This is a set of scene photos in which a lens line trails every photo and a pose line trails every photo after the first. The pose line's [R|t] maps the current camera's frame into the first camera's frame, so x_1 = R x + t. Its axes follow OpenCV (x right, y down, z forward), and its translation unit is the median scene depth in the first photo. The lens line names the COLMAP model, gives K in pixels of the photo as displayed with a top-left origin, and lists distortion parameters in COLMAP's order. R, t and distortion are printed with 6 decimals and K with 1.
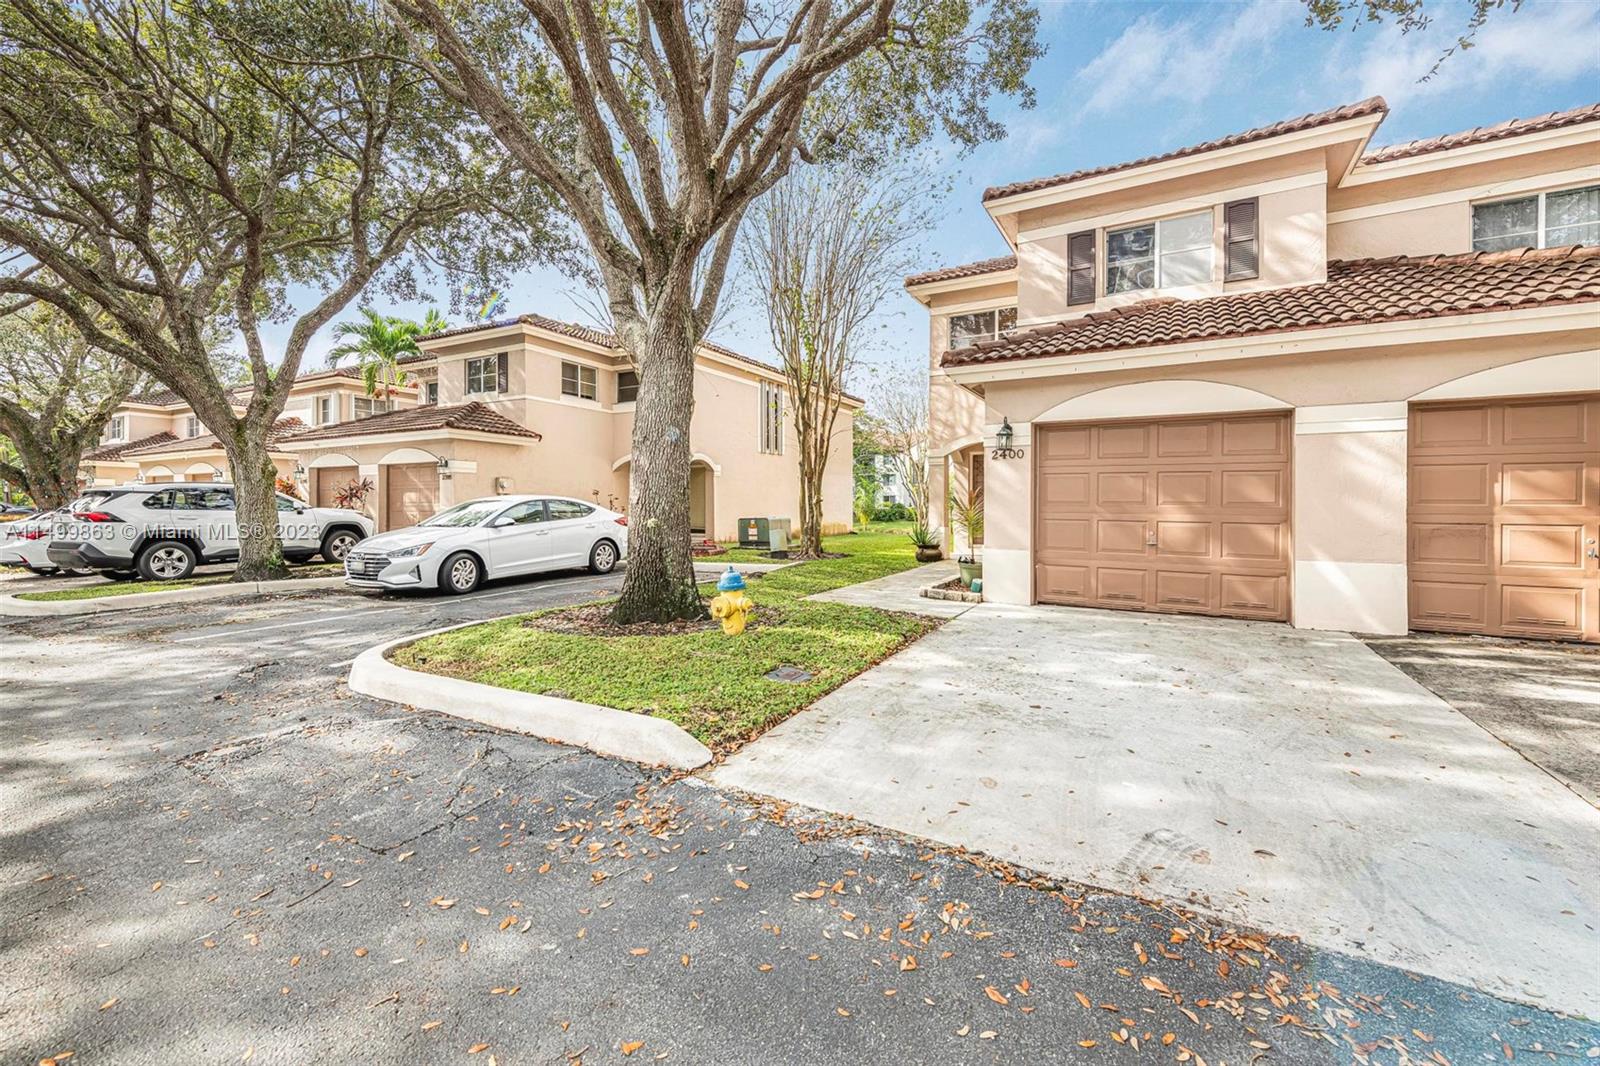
lens RADIAL K [[650.9, 0, 792.1], [0, 650.9, 509.4], [0, 0, 1]] dist [0.000571, -0.000248]
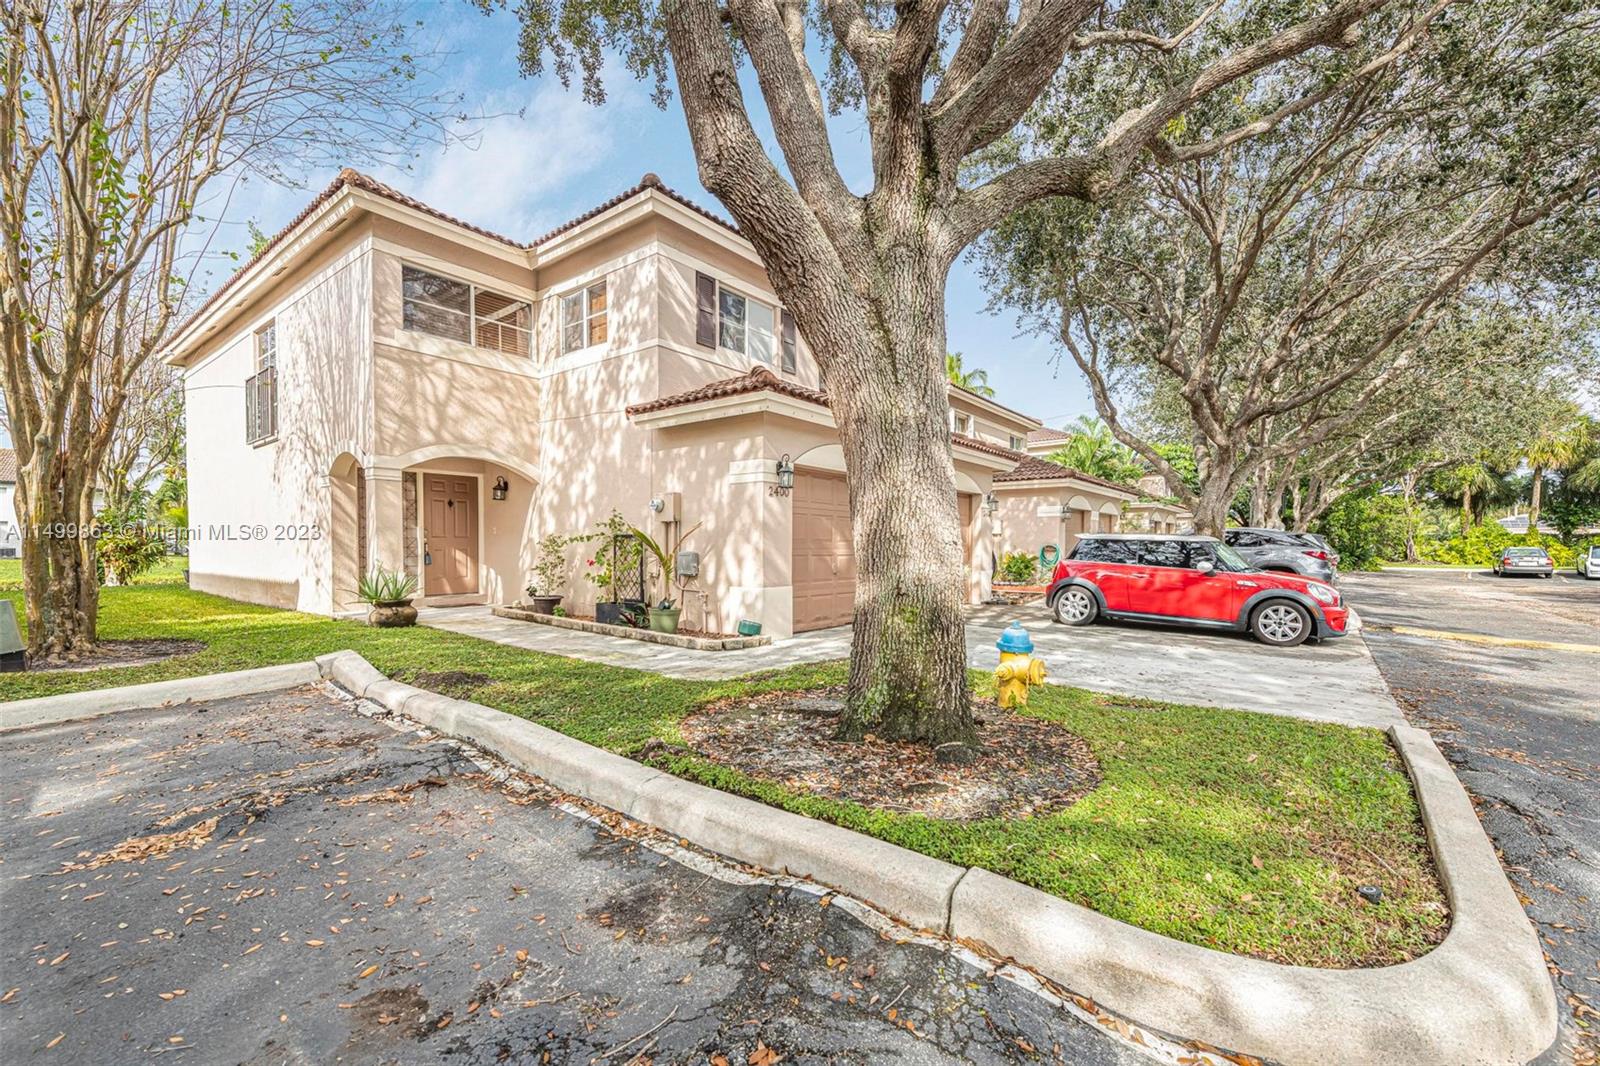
lens RADIAL K [[640.4, 0, 800.8], [0, 640.4, 563.1], [0, 0, 1]] dist [0.001343, 0.000059]
pose [[0.131828, -0.034142, 0.990684, -0.626996], [0.002335, 0.999415, 0.034132, -0.008449], [-0.991270, -0.002186, 0.131831, 0.820668]]
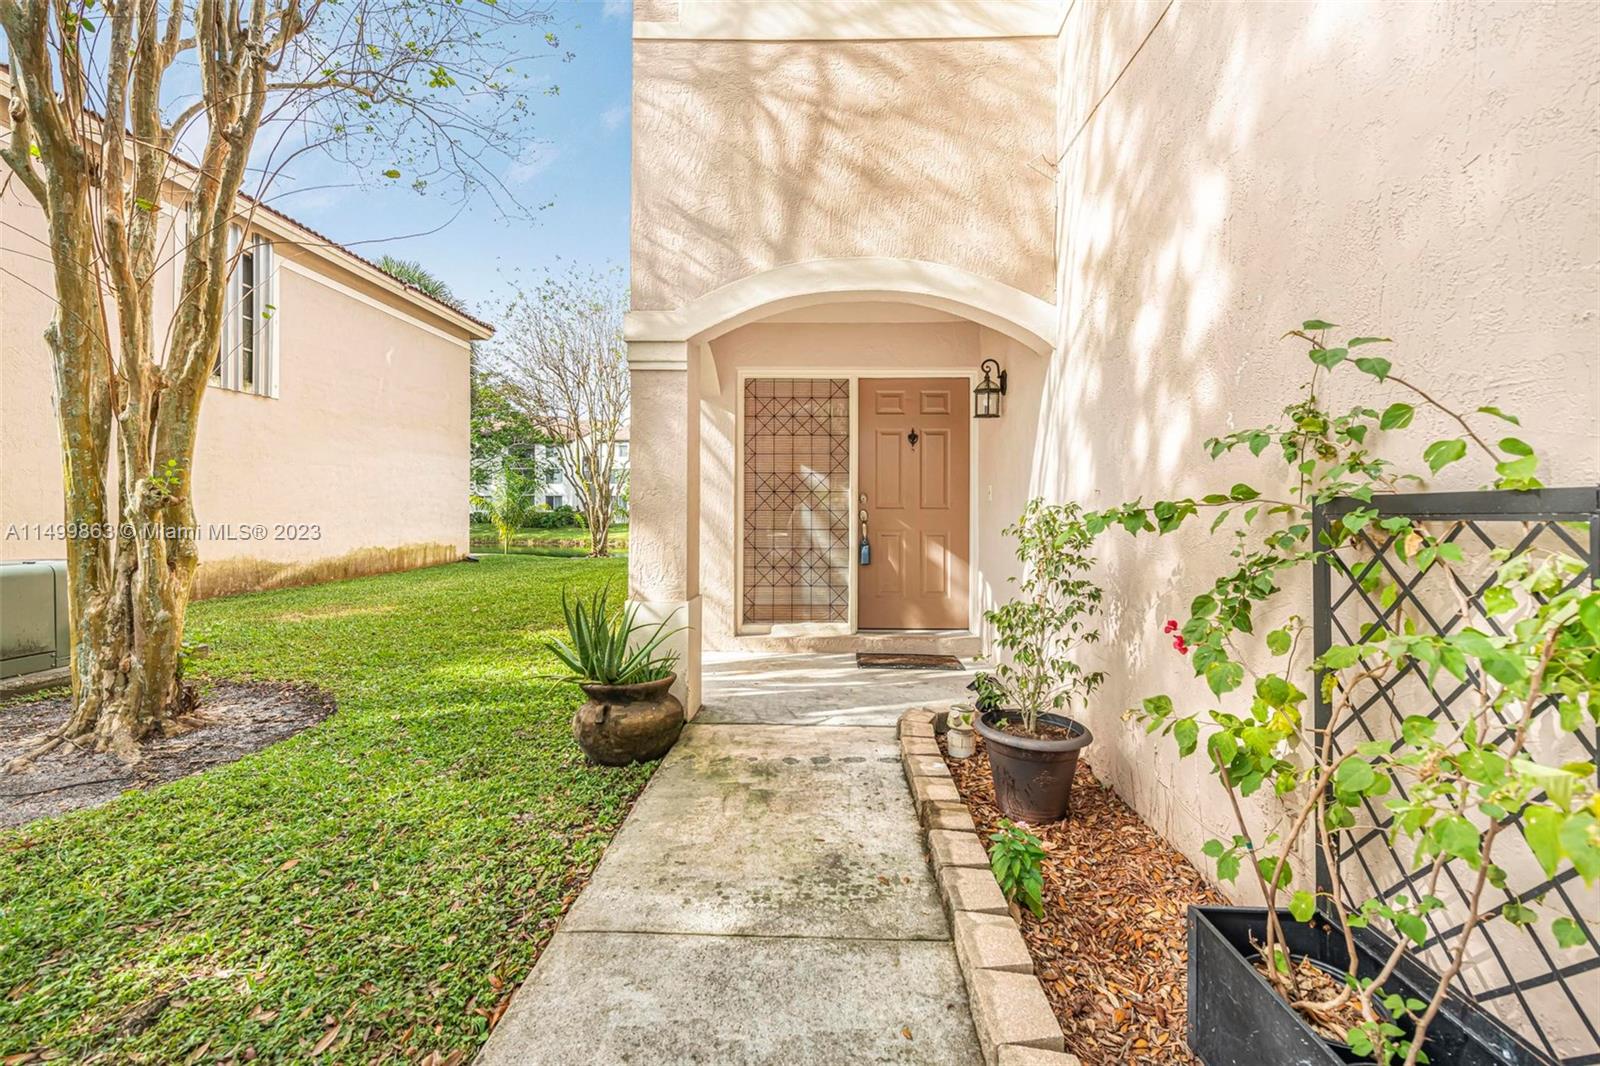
lens RADIAL K [[691.1, 0, 796.9], [0, 691.1, 496.0], [0, 0, 1]] dist [0.067018, 0.000021]
pose [[0.887263, 0.008154, 0.461191, 0.230046], [0.002268, 0.999755, -0.022040, -0.016493], [-0.461257, 0.020601, 0.887027, 1.185659]]
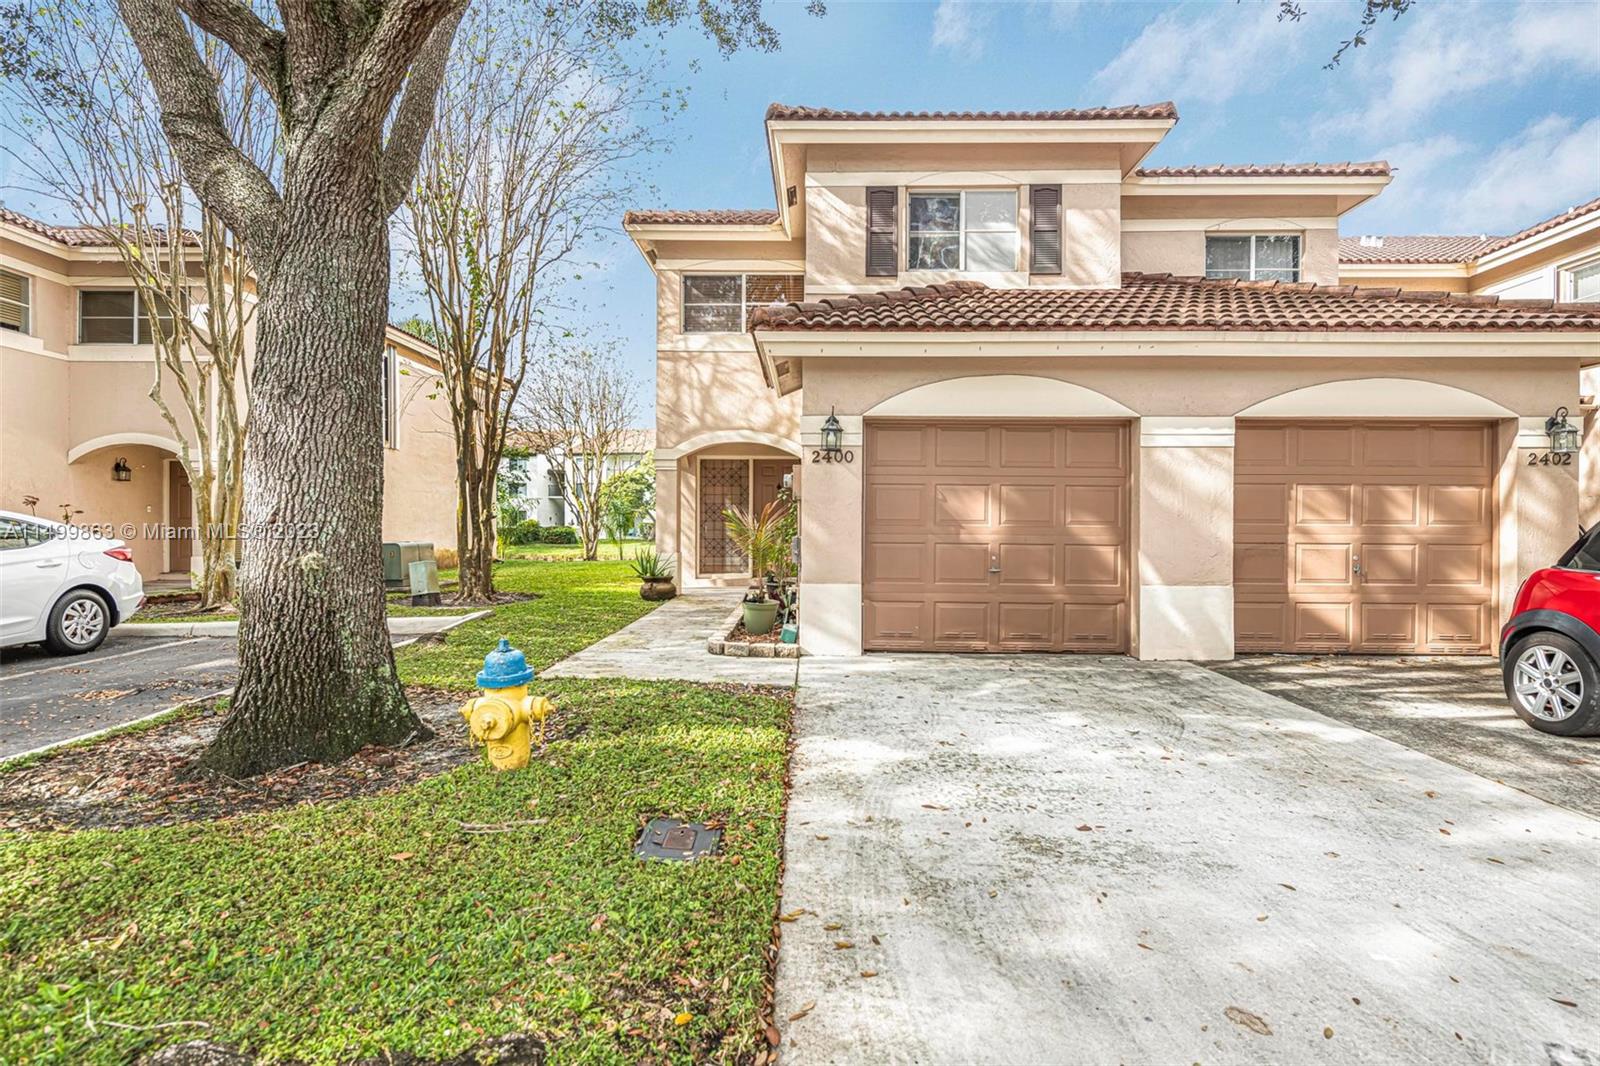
lens RADIAL K [[784.3, 0, 805.5], [0, 784.3, 529.7], [0, 0, 1]] dist [0.006636, -0.000624]
pose [[0.870940, -0.003830, 0.491375, -0.136793], [0.002700, 0.999992, 0.003009, -0.003115], [-0.491382, -0.001294, 0.870943, 0.222674]]
